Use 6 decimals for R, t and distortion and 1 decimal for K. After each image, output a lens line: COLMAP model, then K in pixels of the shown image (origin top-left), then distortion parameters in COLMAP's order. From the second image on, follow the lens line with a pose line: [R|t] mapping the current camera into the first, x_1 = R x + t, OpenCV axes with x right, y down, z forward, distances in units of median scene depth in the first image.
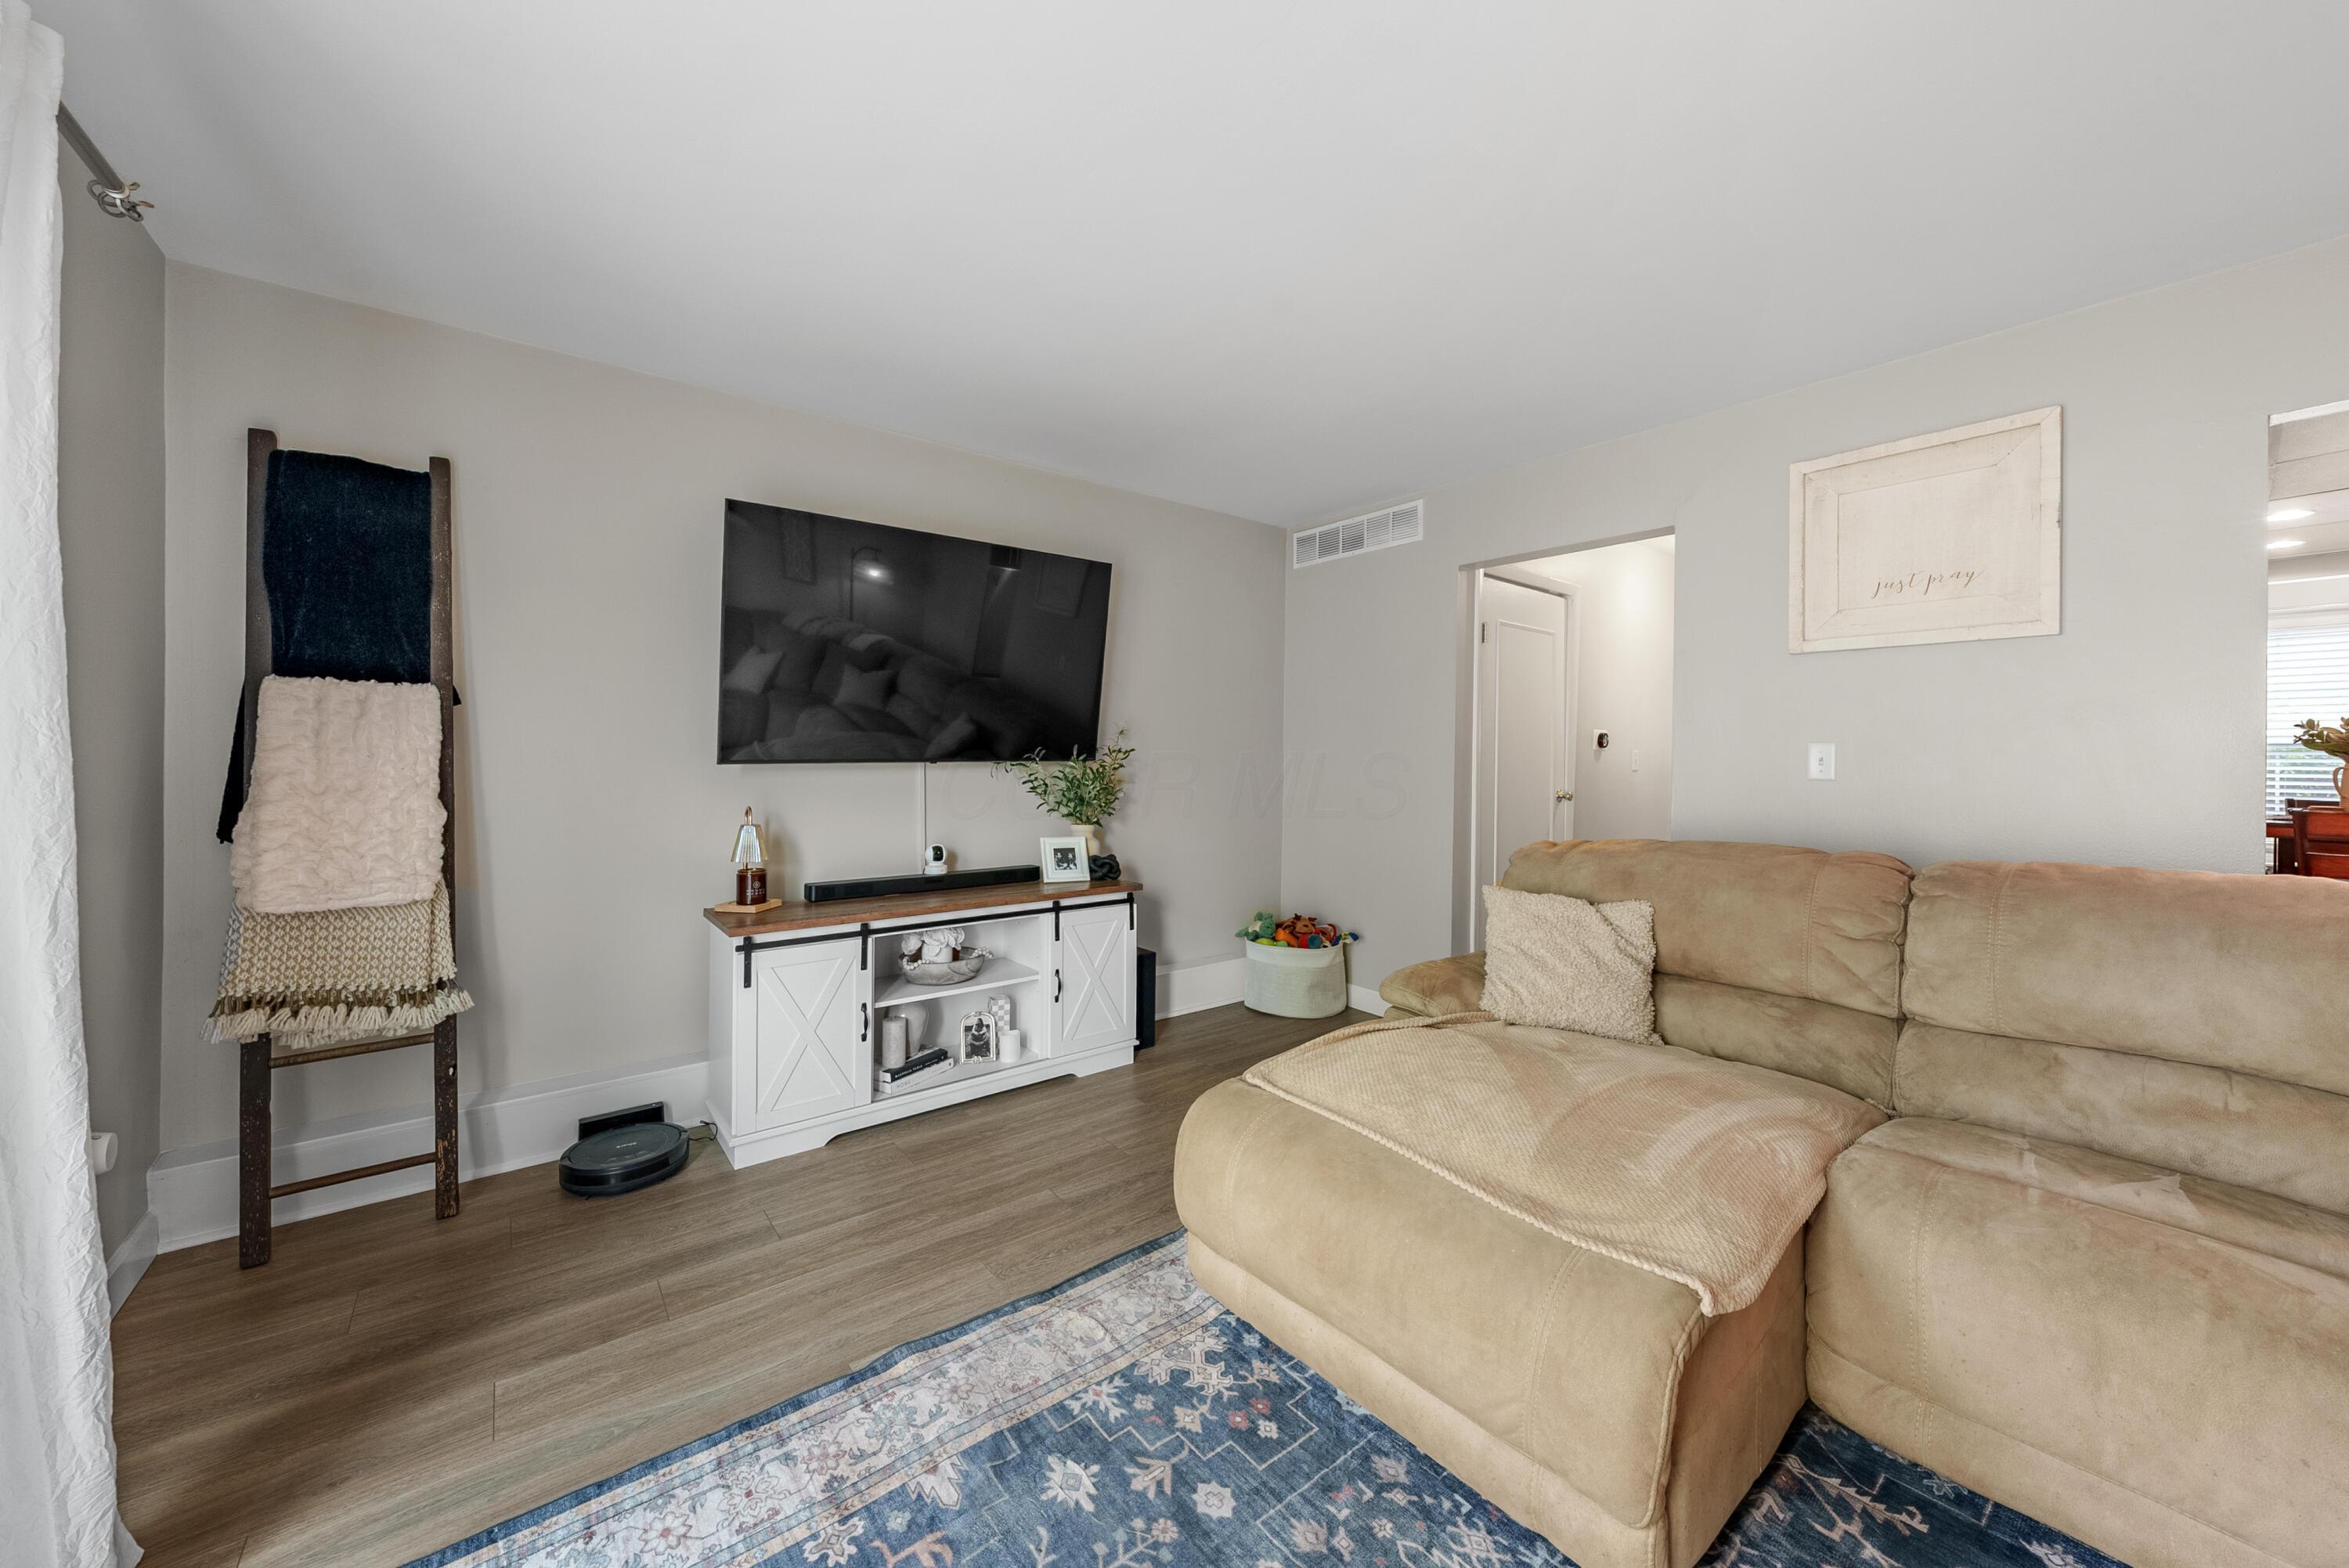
lens RADIAL K [[864.4, 0, 1163.0], [0, 864.4, 750.6], [0, 0, 1]] dist [-0.003377, -0.000183]
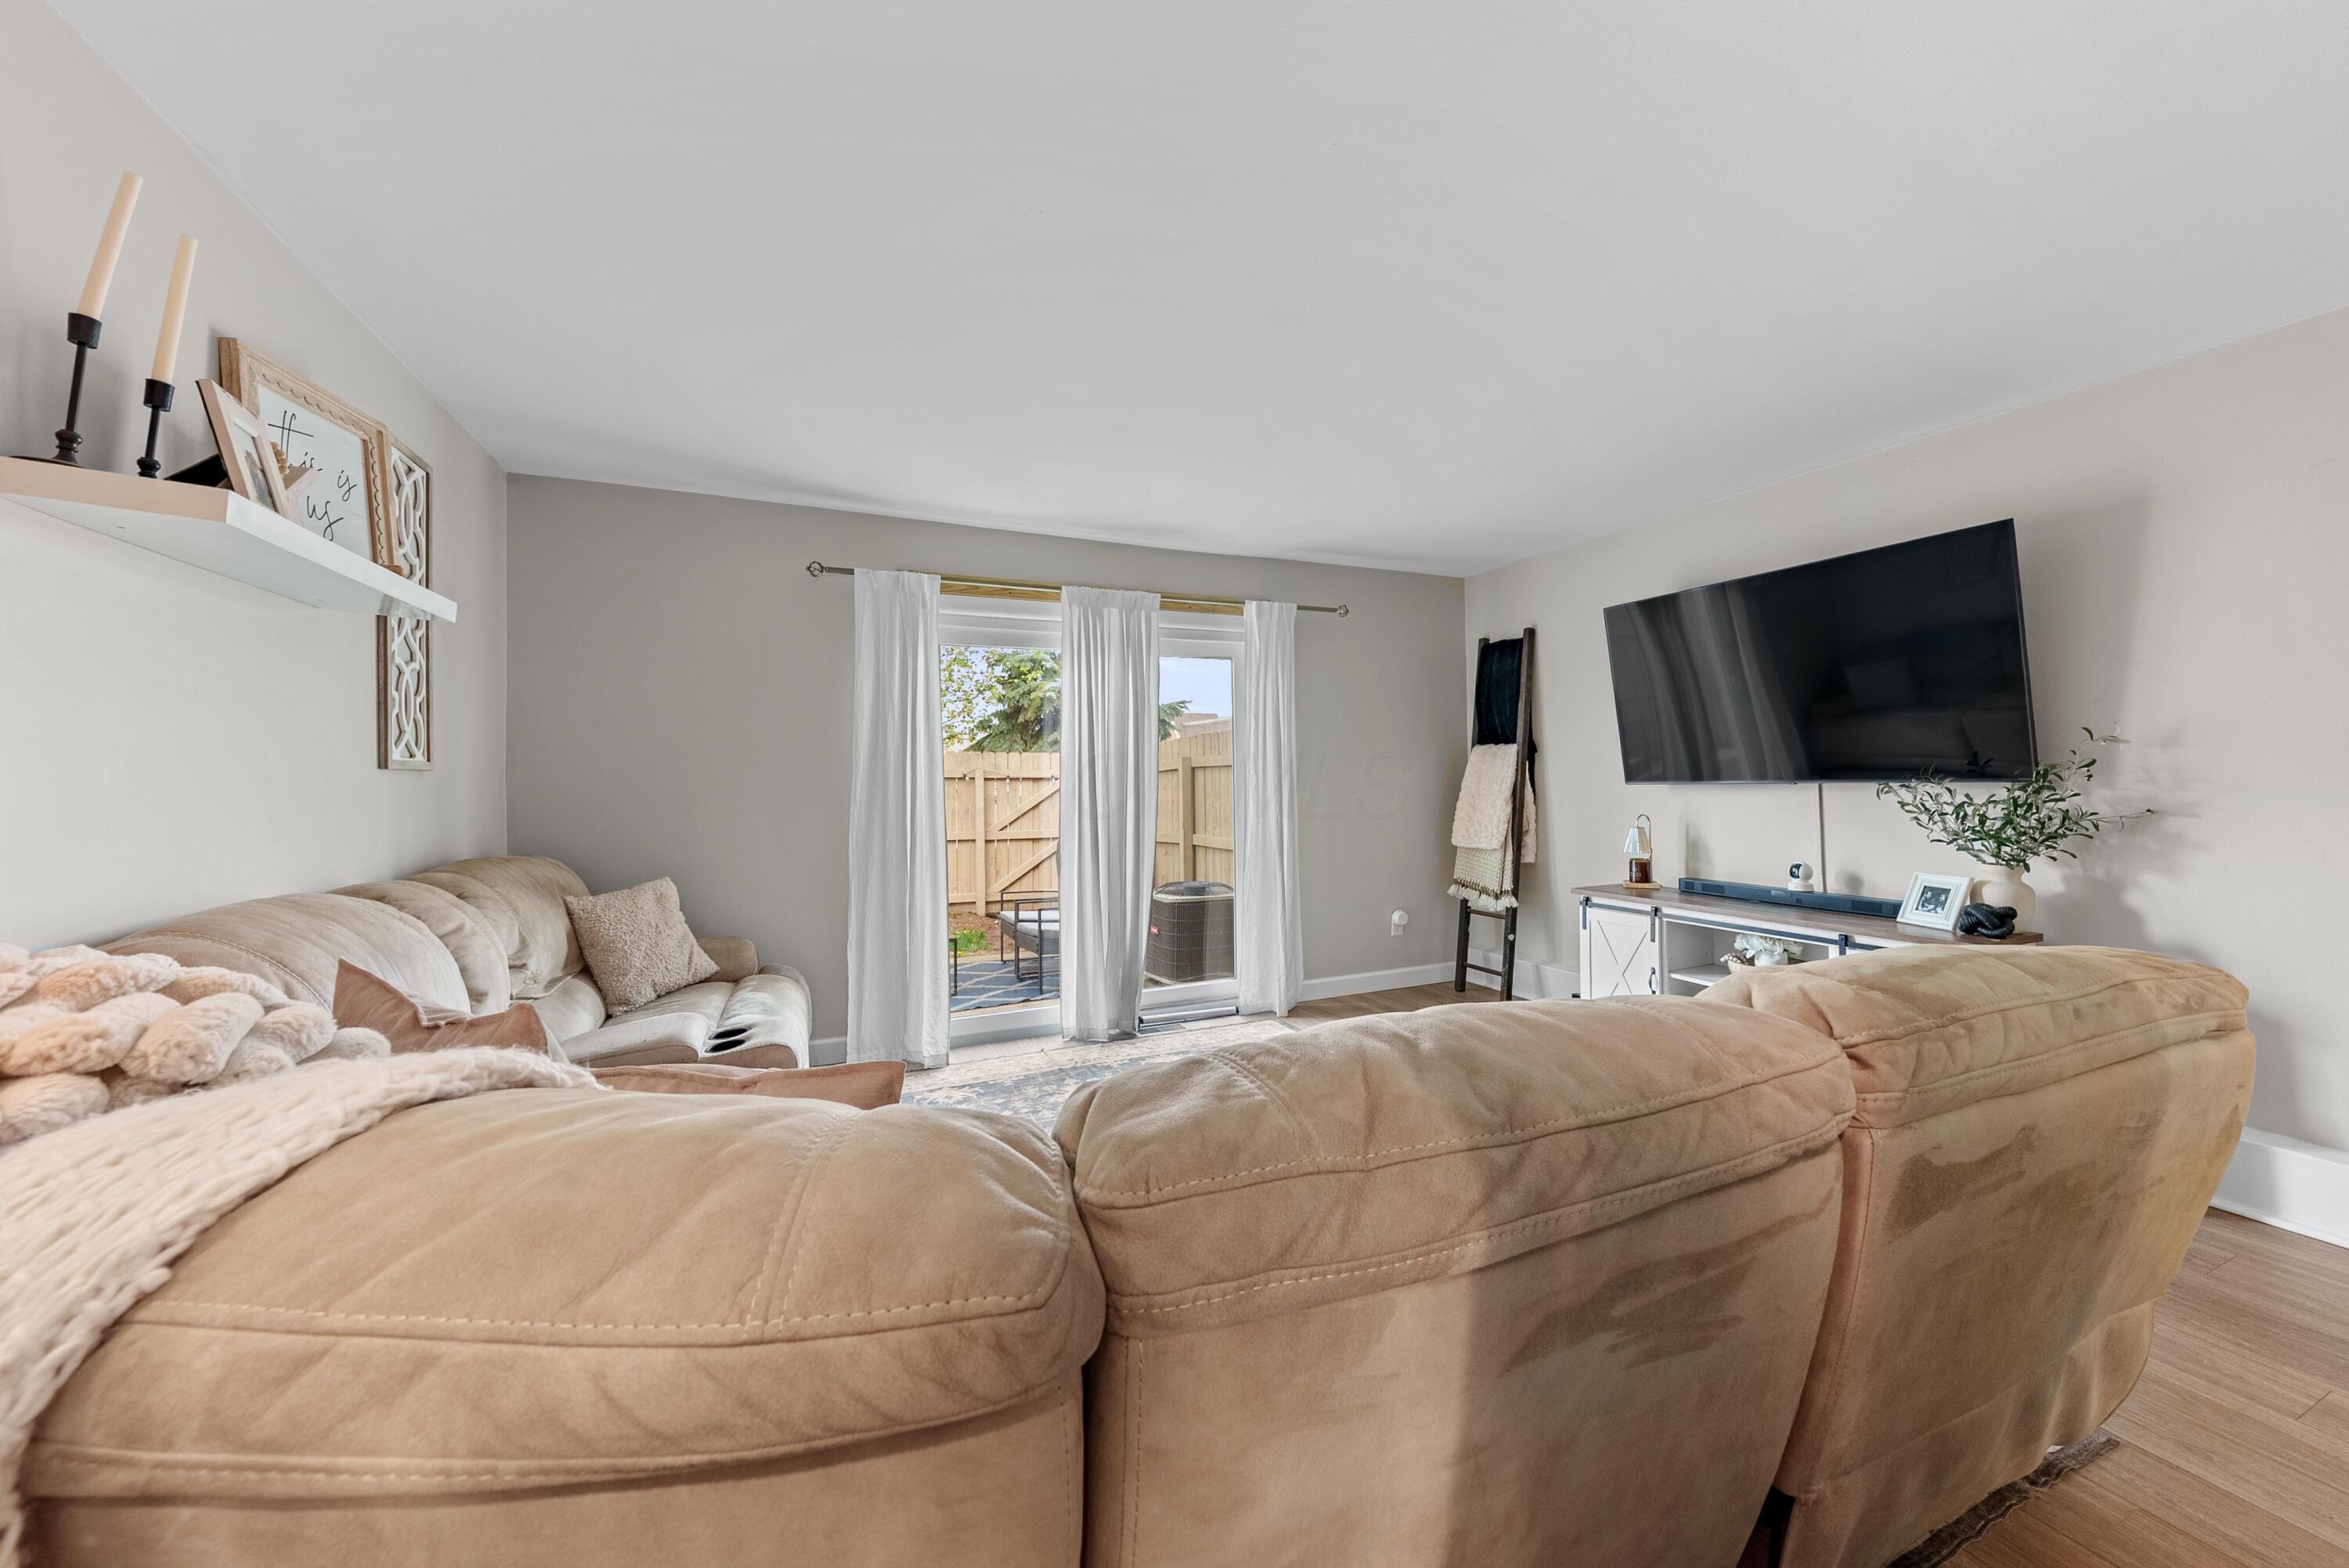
lens RADIAL K [[864.4, 0, 1171.7], [0, 864.4, 779.8], [0, 0, 1]] dist [-0.003377, -0.000183]
pose [[-0.257268, -0.000836, -0.966340, 1.736197], [0.014434, 0.999885, -0.004708, 0.005525], [0.966232, -0.015159, -0.257226, 0.994847]]
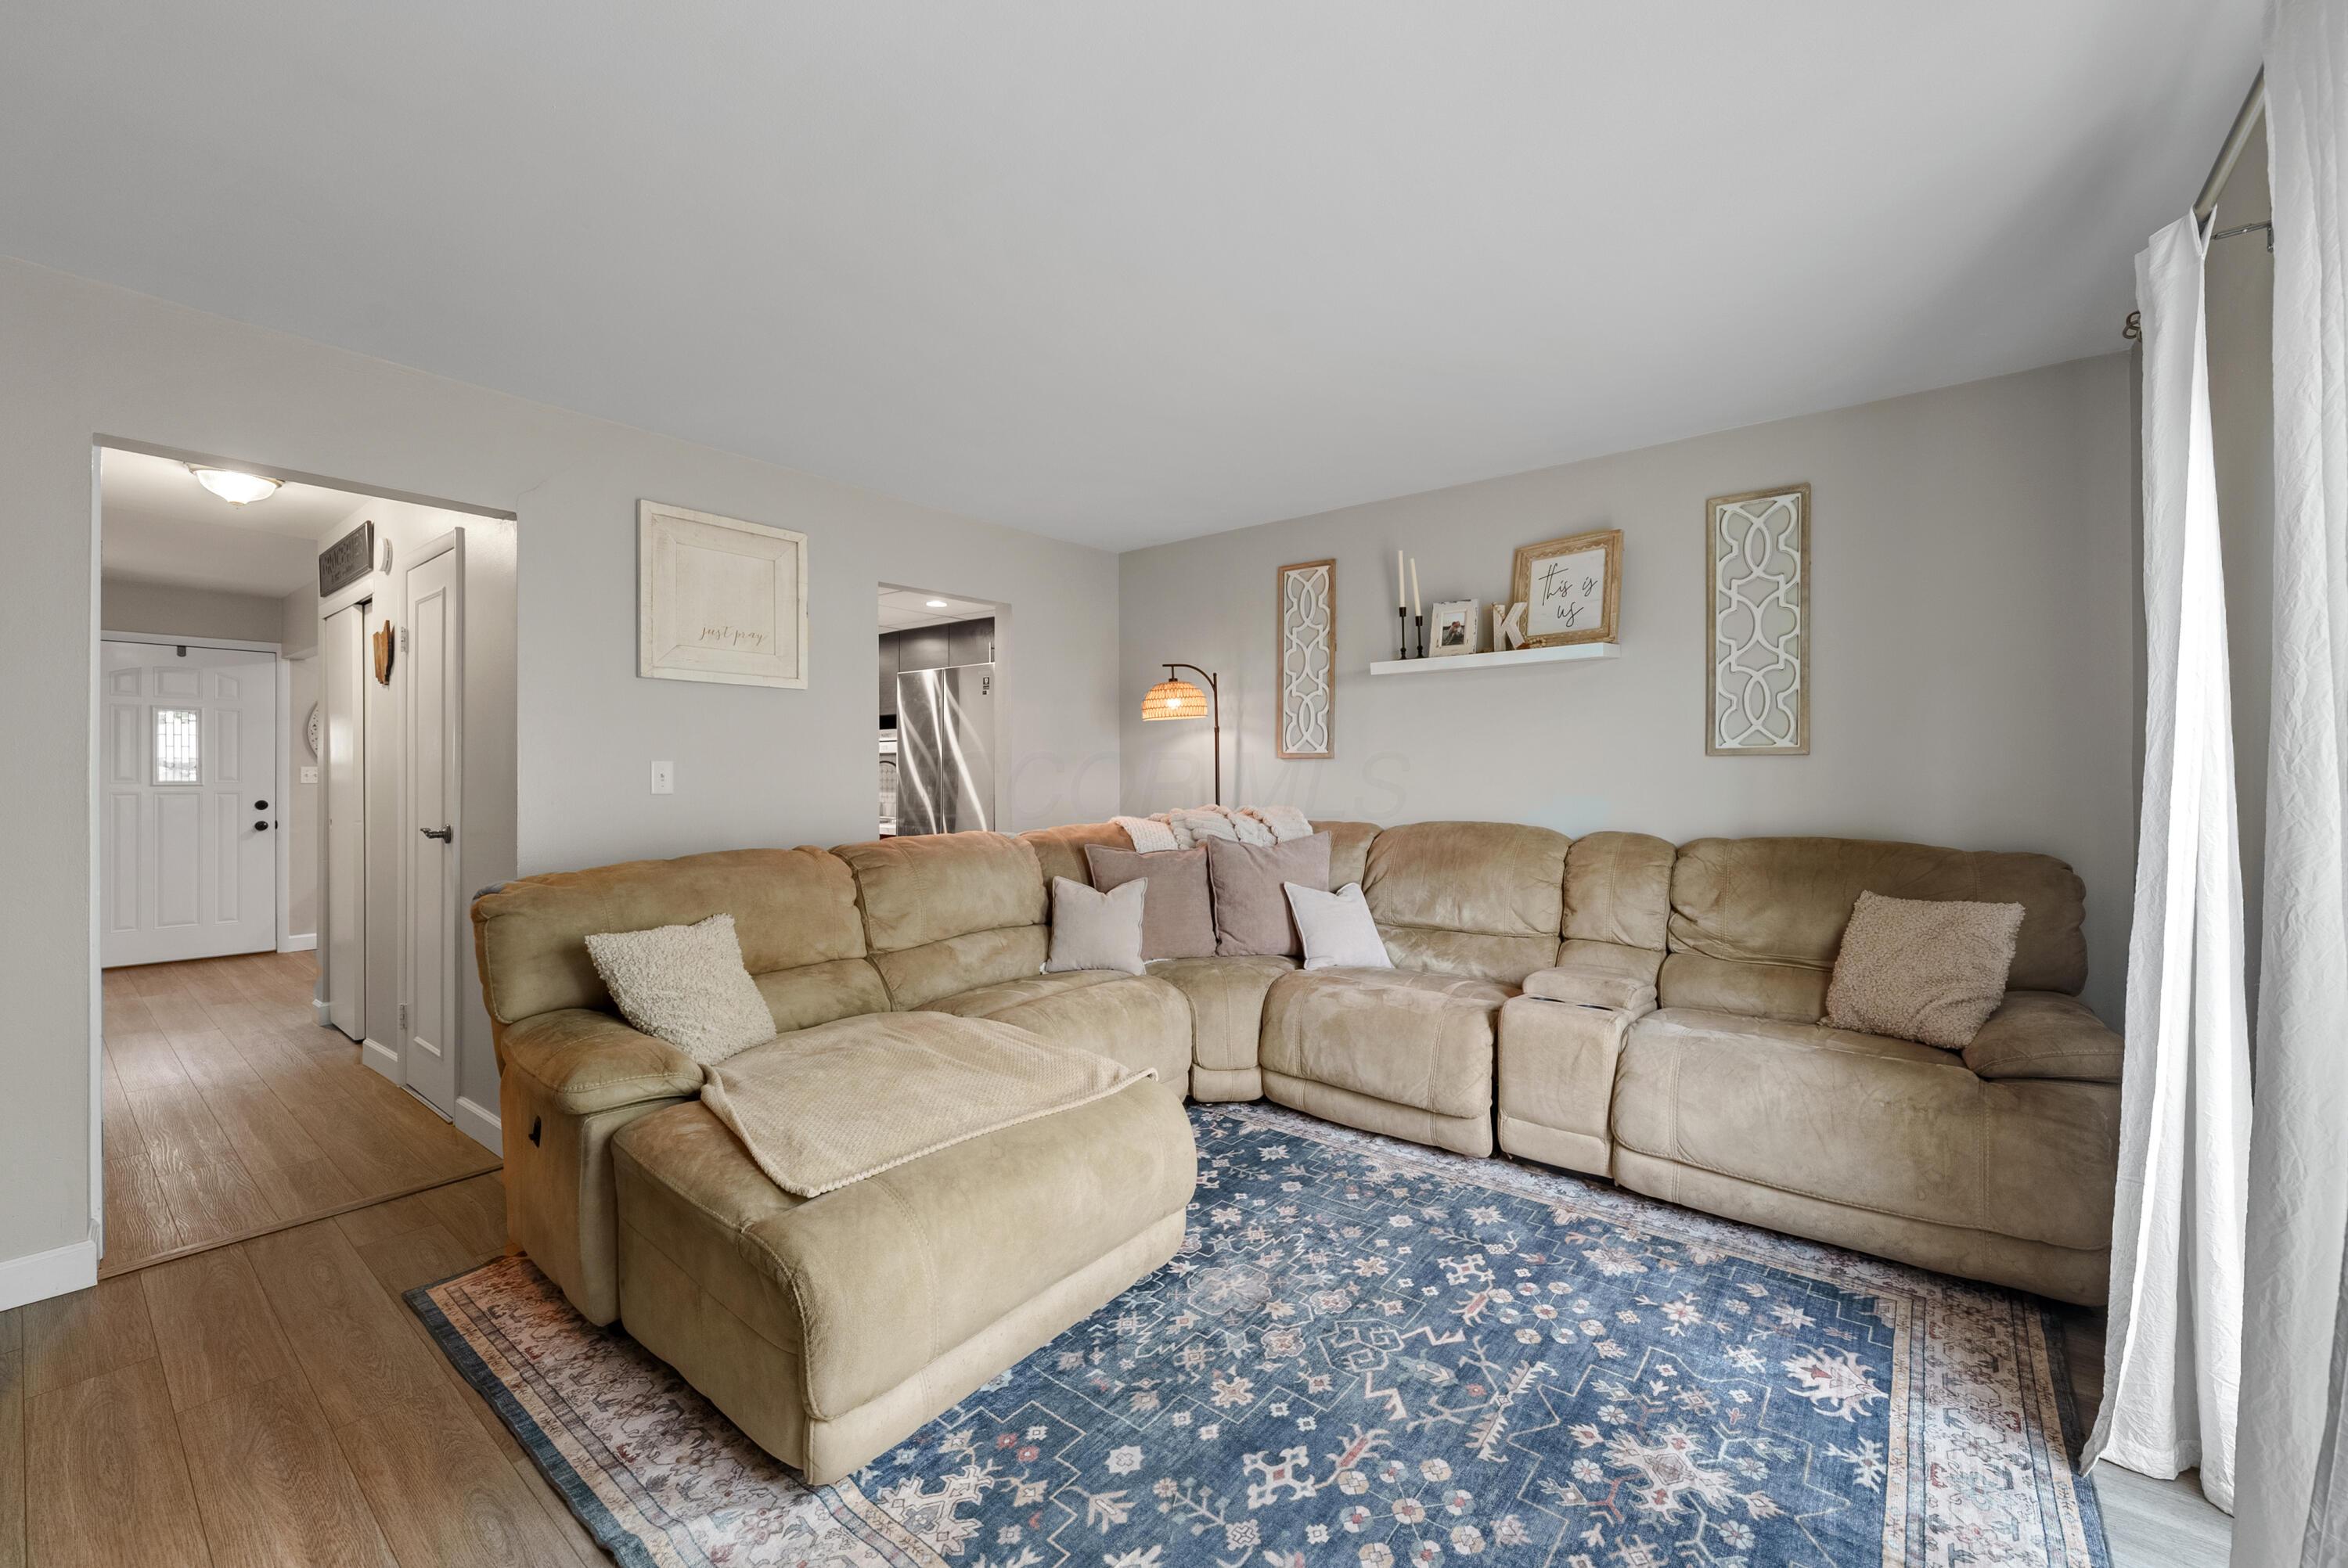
lens RADIAL K [[930.1, 0, 1199.5], [0, 930.1, 776.4], [0, 0, 1]] dist [0.000364, -0.000216]
pose [[-0.251005, -0.010692, 0.967927, -0.887578], [-0.003619, 0.999942, 0.010107, -0.005921], [-0.967979, -0.000966, -0.251029, 0.977621]]
